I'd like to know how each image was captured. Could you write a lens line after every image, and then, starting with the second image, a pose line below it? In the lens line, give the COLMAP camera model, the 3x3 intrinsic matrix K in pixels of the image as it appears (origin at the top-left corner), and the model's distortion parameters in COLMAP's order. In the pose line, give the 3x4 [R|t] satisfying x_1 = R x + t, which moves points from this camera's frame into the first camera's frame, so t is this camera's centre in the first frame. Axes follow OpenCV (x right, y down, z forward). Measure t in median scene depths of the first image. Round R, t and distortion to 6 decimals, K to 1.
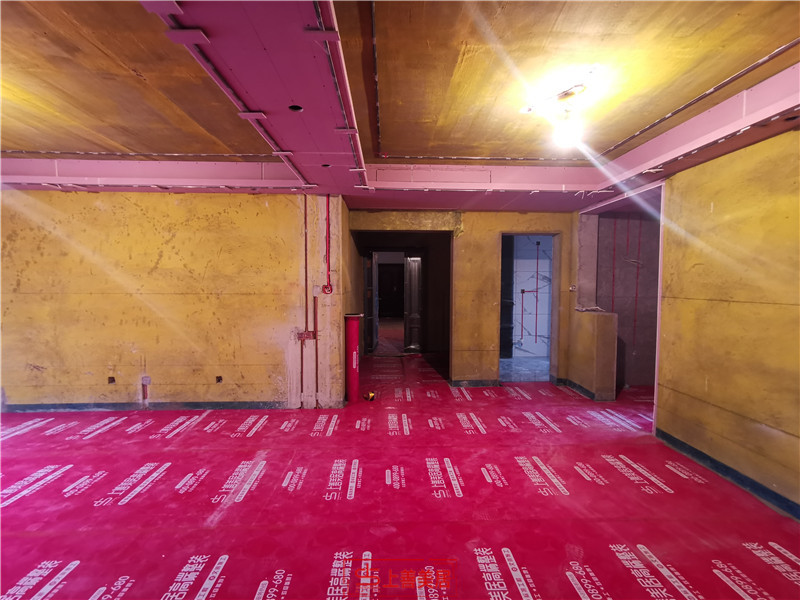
lens RADIAL K [[369.3, 0, 396.3], [0, 369.3, 297.6], [0, 0, 1]] dist [0.001883, -0.000022]
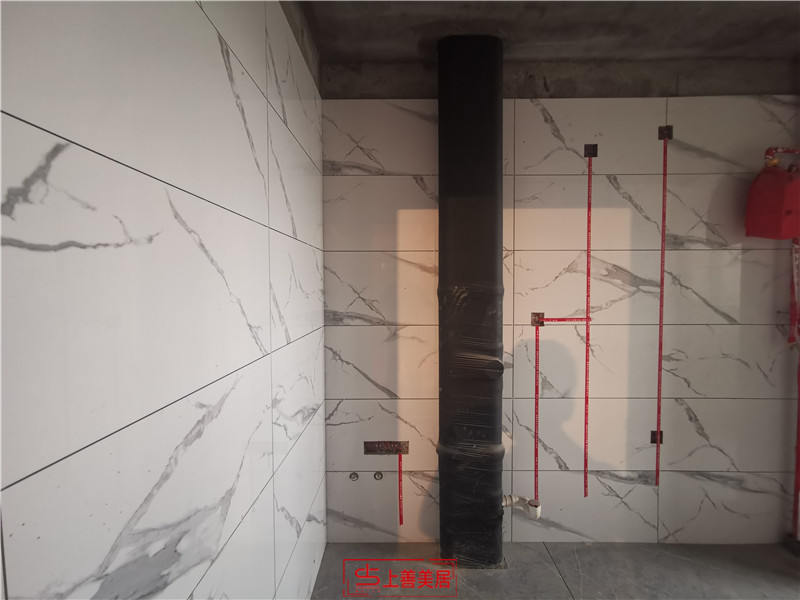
lens RADIAL K [[369.3, 0, 400.1], [0, 369.3, 299.5], [0, 0, 1]] dist [0.001883, -0.000022]
pose [[0.999205, -0.007140, -0.039230, 0.246359], [0.007277, 0.999968, 0.003348, -0.034015], [0.039205, -0.003631, 0.999225, 0.707636]]
